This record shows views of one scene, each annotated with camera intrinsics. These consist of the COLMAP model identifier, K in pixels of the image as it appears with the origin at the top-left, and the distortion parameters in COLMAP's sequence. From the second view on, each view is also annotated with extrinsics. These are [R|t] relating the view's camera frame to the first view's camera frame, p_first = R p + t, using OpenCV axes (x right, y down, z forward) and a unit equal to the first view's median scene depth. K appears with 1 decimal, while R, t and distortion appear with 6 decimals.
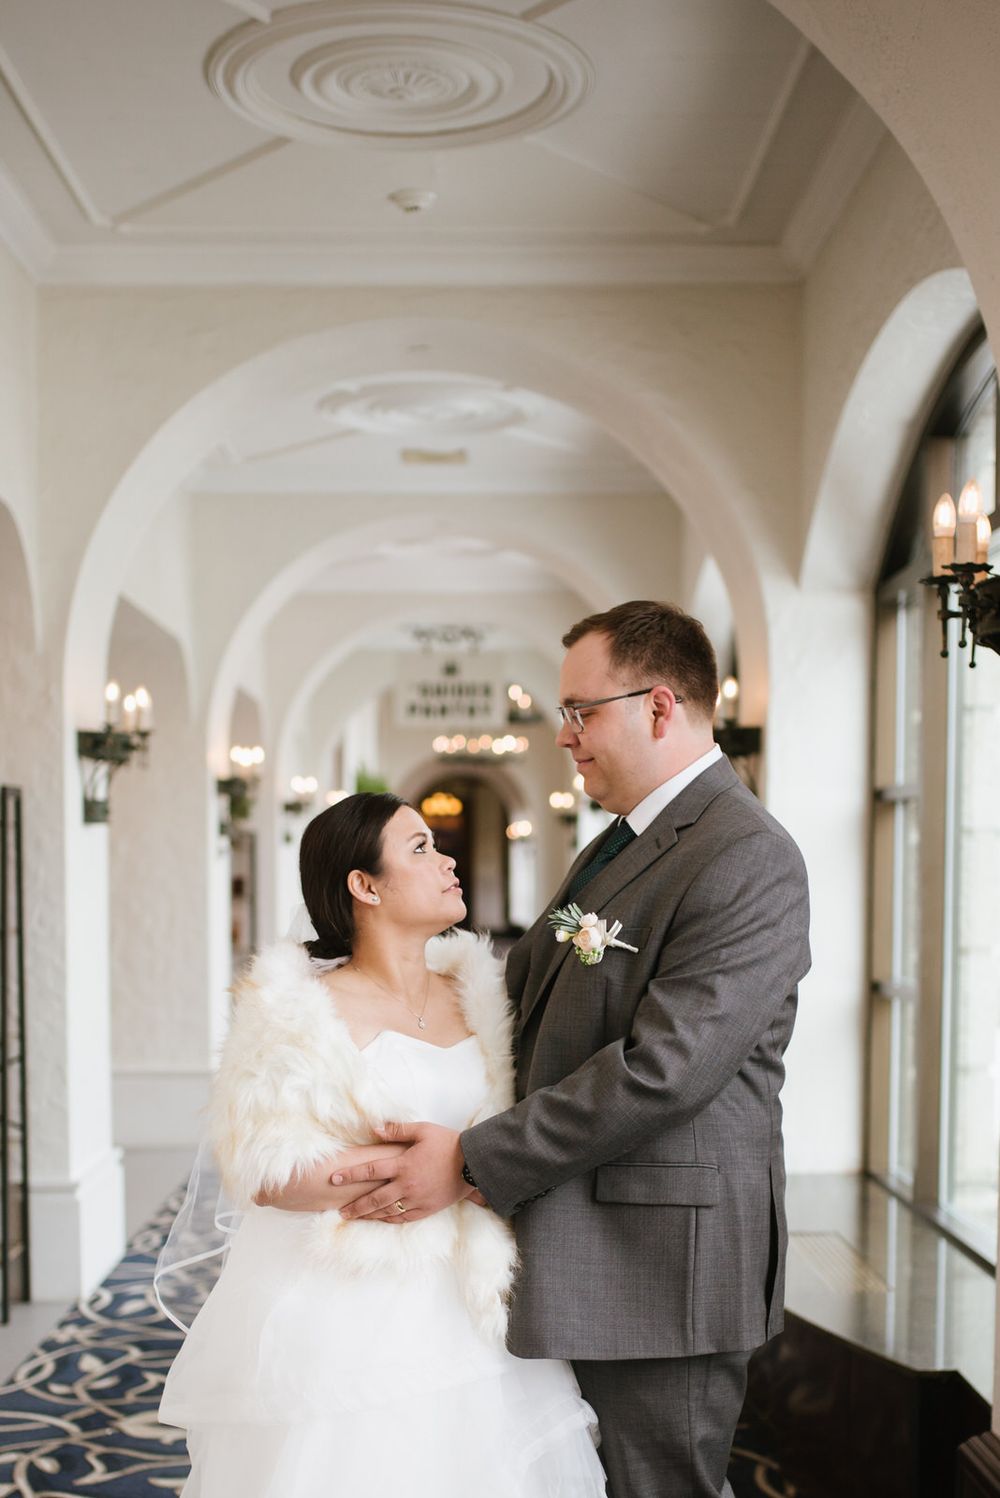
lens RADIAL K [[1466.0, 0, 500.0], [0, 1466.0, 749.0], [0, 0, 1]] dist [-0.045805, 0.049425]
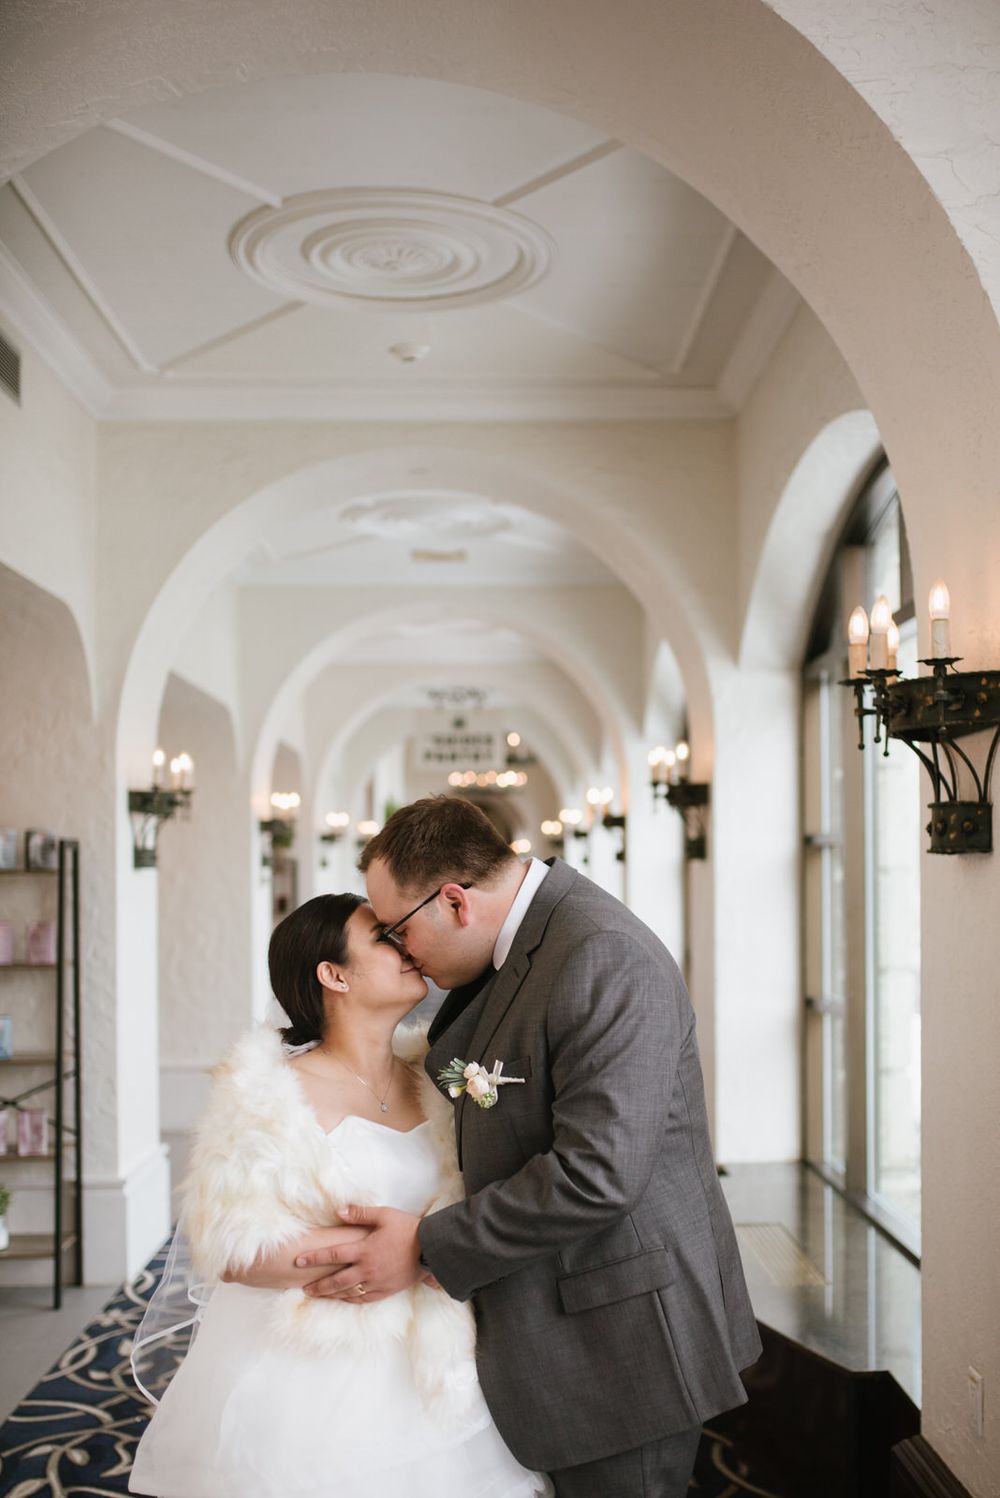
lens RADIAL K [[1400.9, 0, 460.8], [0, 1400.9, 761.2], [0, 0, 1]] dist [-0.064363, 0.072714]
pose [[0.999896, -0.002476, 0.014189, -0.038357], [0.003595, 0.996837, -0.079393, 0.055131], [-0.013947, 0.079436, 0.996742, -0.128382]]
